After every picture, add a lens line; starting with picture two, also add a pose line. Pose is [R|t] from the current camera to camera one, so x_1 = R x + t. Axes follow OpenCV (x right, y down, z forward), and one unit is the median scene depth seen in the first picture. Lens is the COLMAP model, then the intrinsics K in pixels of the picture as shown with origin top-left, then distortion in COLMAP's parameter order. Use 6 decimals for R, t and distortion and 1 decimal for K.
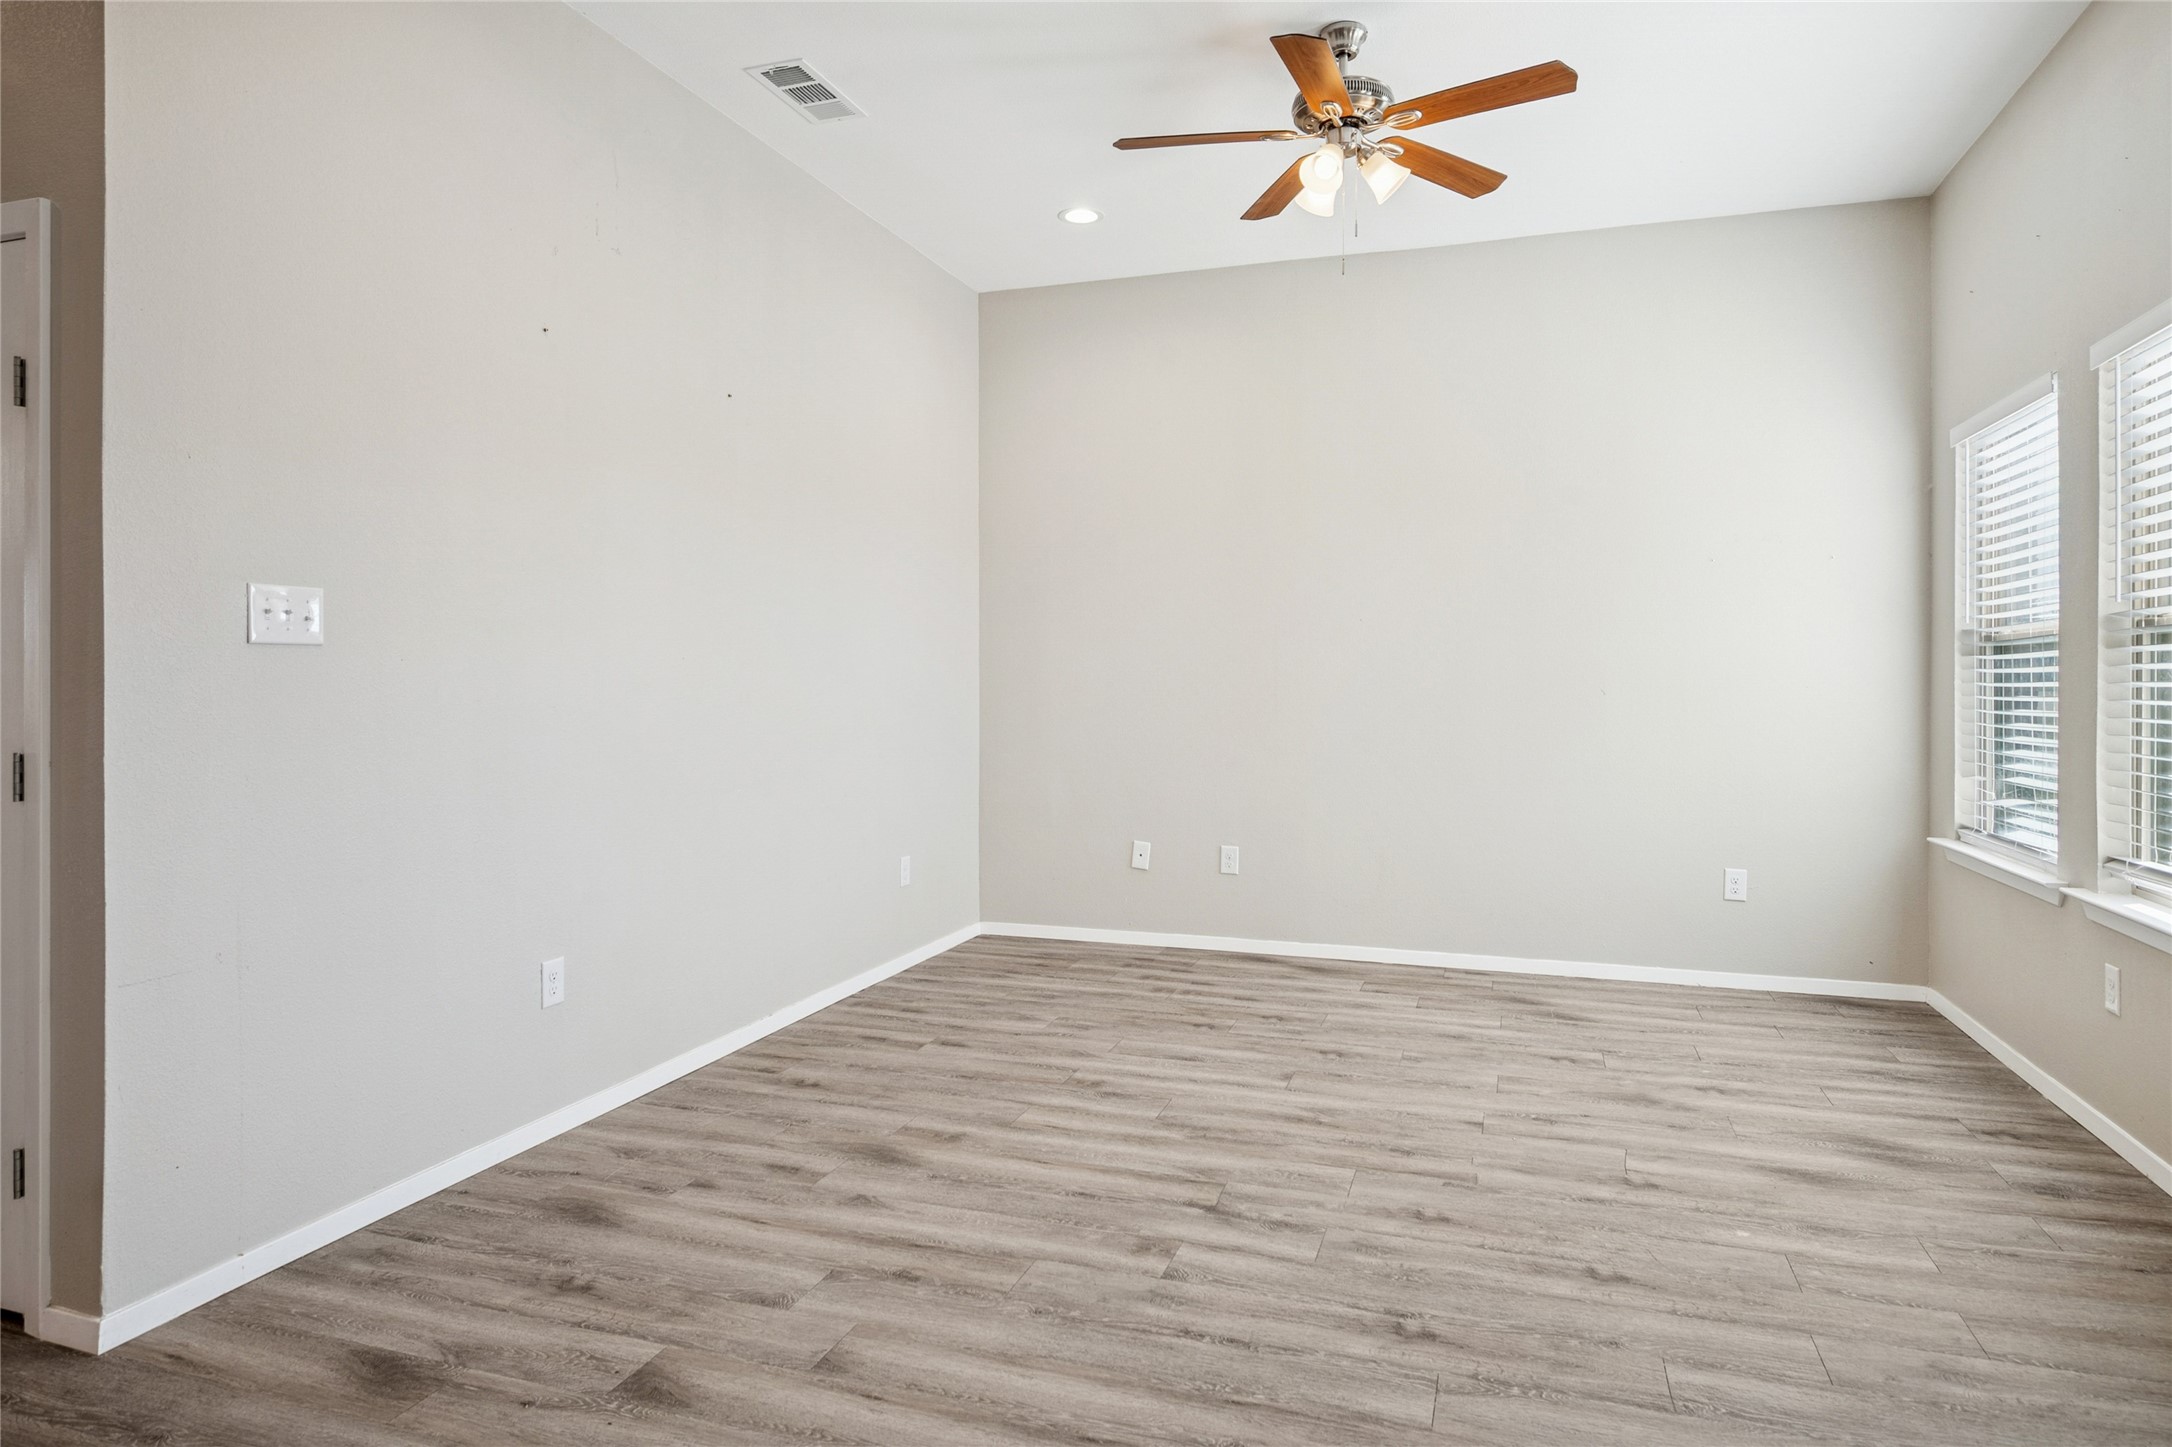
lens RADIAL K [[1235.2, 0, 1083.6], [0, 1235.2, 667.4], [0, 0, 1]] dist [-0.001661, 0.000803]
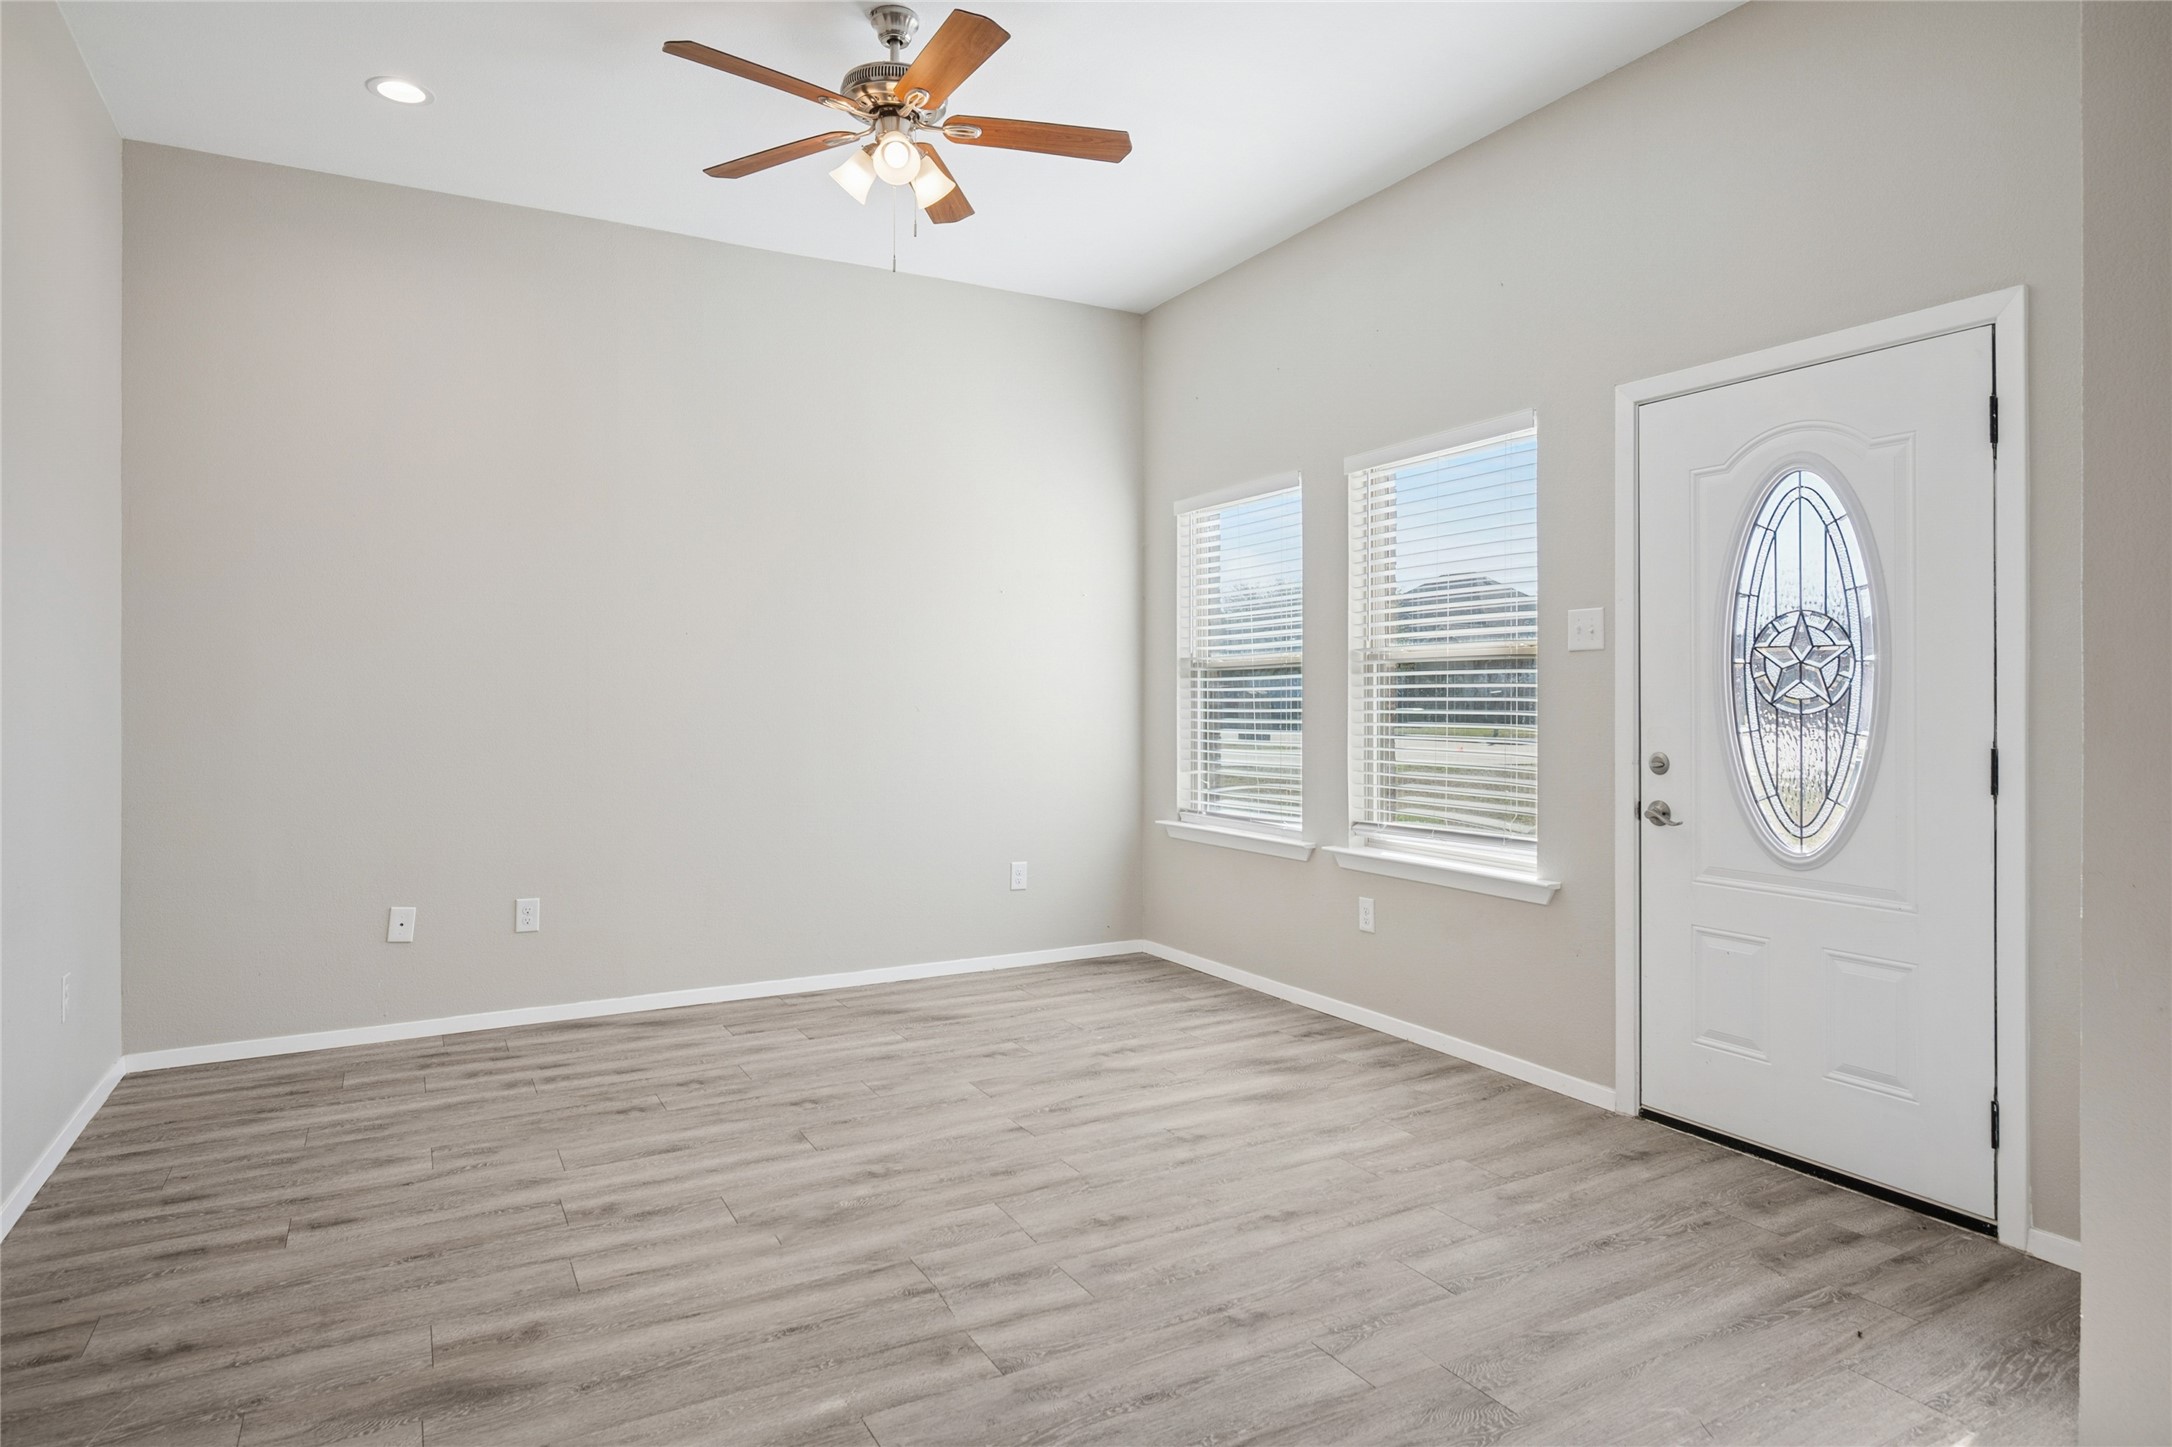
lens RADIAL K [[1247.3, 0, 1040.2], [0, 1247.3, 680.1], [0, 0, 1]] dist [-0.001400, 0.000644]
pose [[0.681114, 0.005819, 0.732154, -0.418835], [-0.002240, 0.999980, -0.005864, 0.001259], [-0.732174, 0.002354, 0.681113, 0.268619]]
